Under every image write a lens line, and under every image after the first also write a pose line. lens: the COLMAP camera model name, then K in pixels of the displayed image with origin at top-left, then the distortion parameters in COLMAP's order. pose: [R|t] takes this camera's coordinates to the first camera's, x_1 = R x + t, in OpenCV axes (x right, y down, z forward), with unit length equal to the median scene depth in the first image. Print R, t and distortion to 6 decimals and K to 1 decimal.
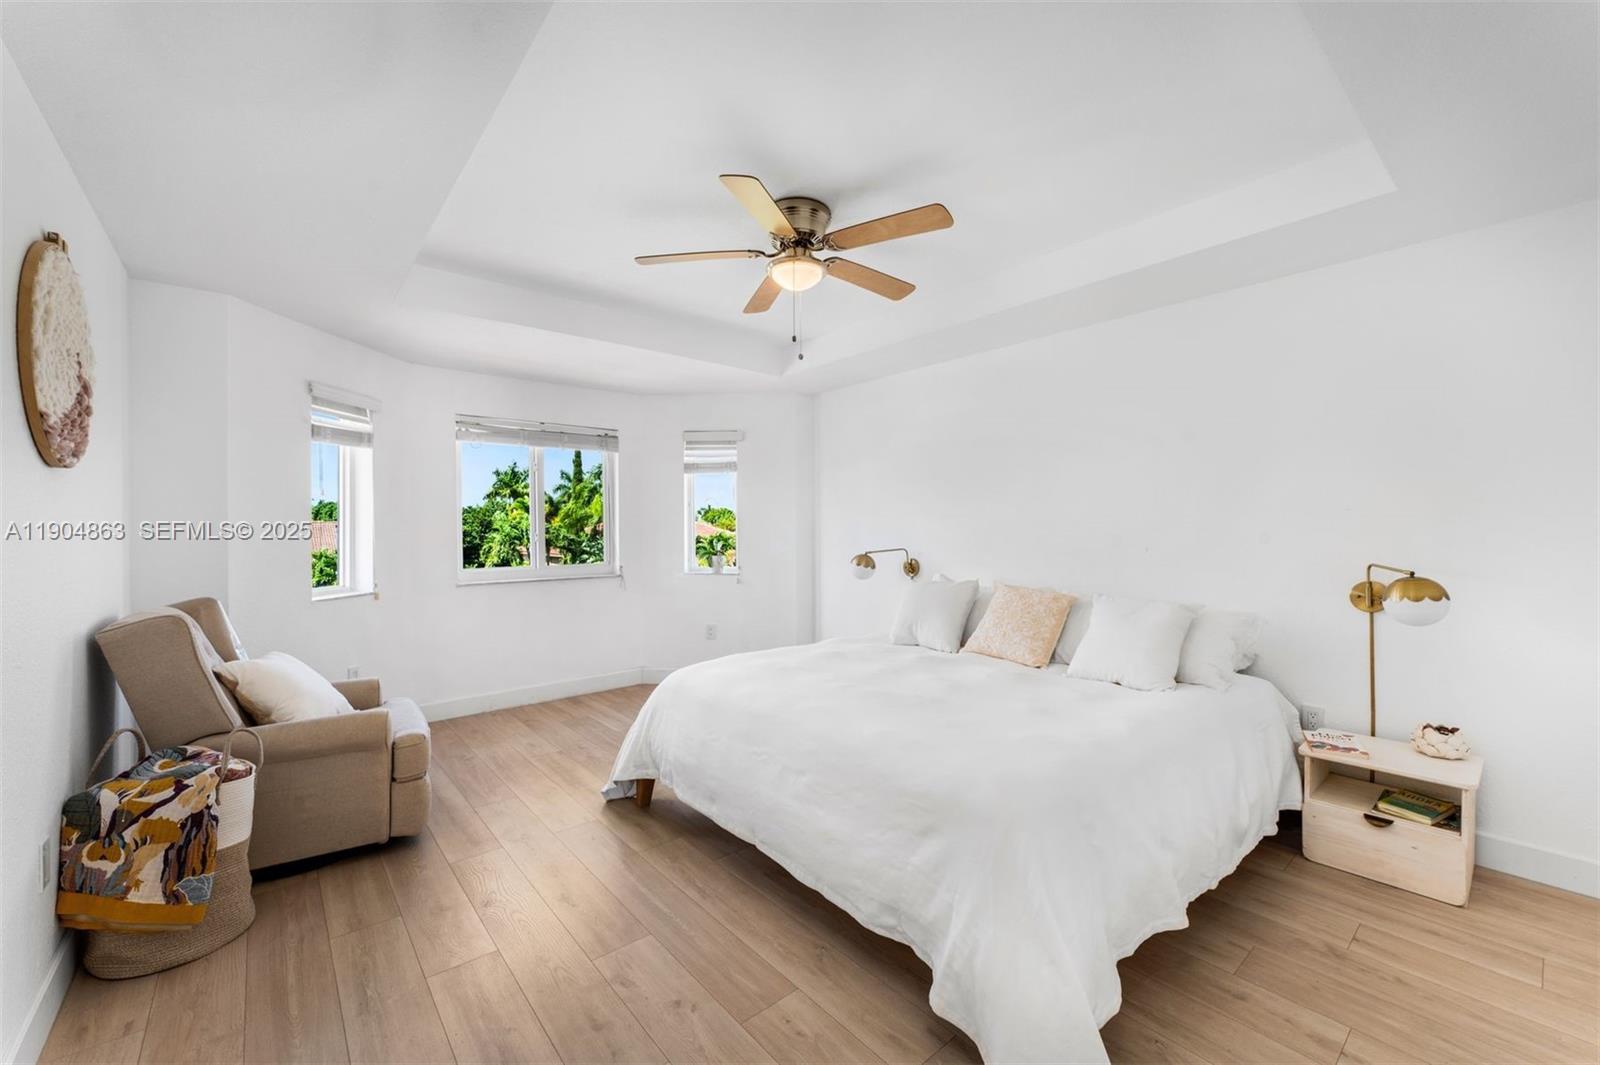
lens RADIAL K [[637.8, 0, 760.0], [0, 637.8, 526.7], [0, 0, 1]] dist [0.000306, -0.000092]
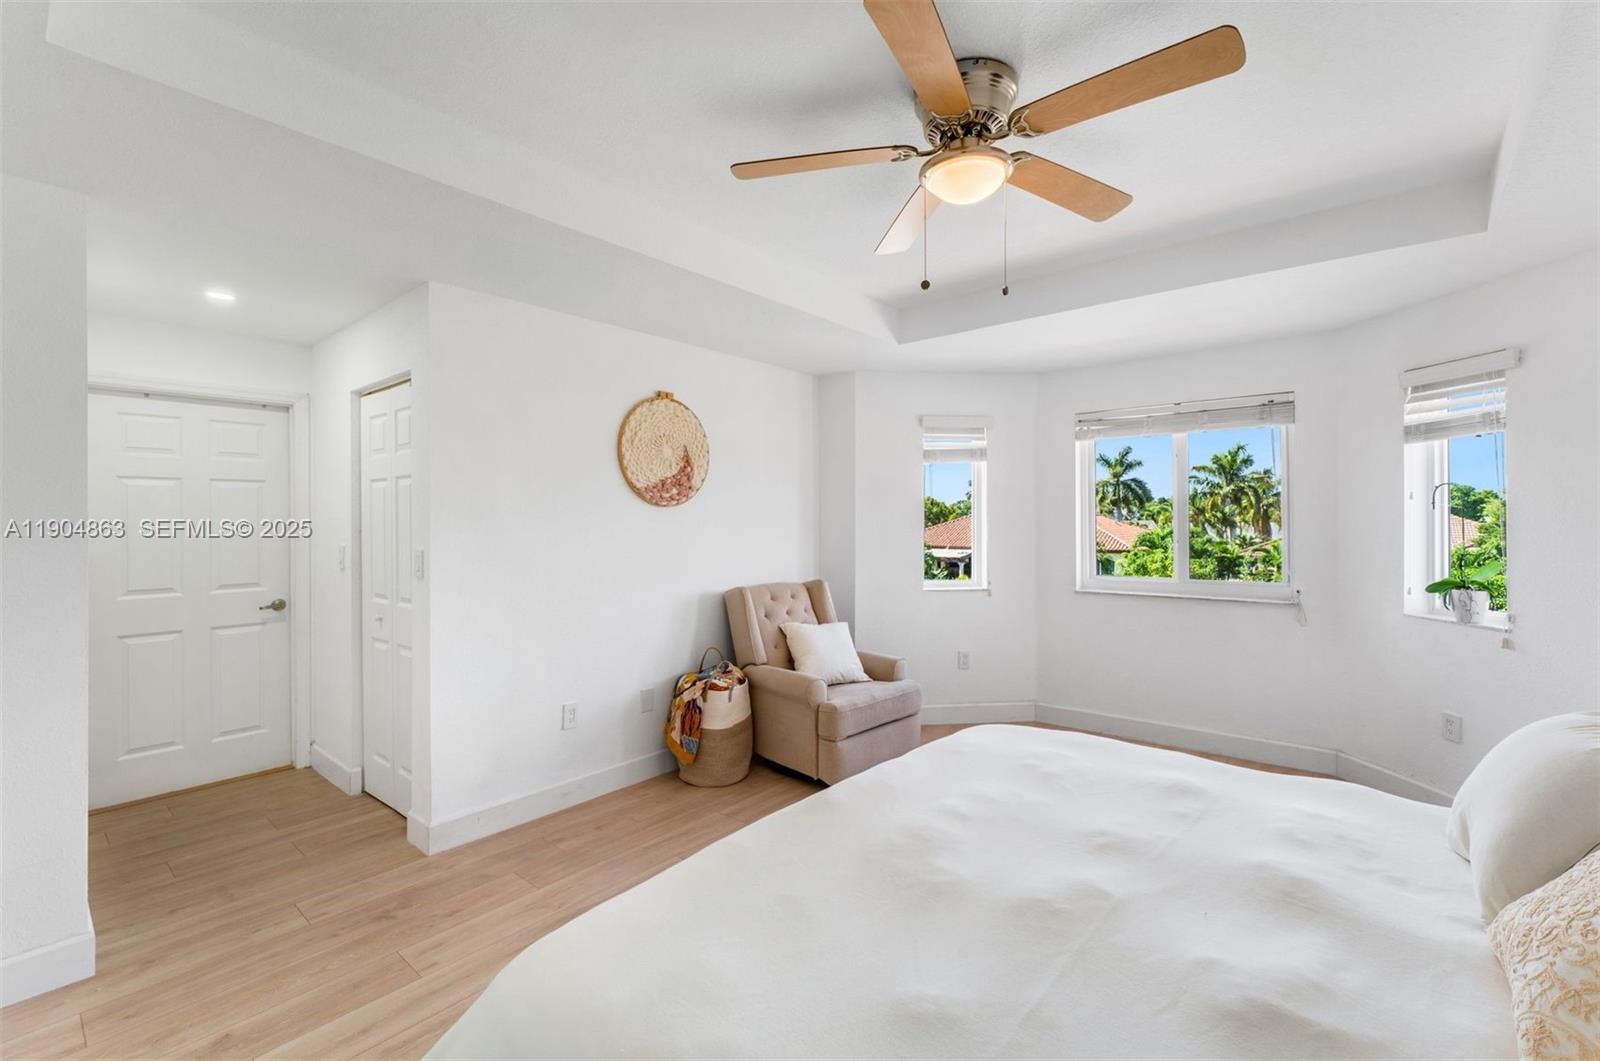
lens RADIAL K [[650.9, 0, 800.2], [0, 650.9, 513.4], [0, 0, 1]] dist [0.001153, -0.000089]
pose [[0.229418, -0.011106, -0.973265, 0.432486], [0.004345, 0.999937, -0.010386, -0.019882], [0.973318, -0.001846, 0.229452, 0.416524]]
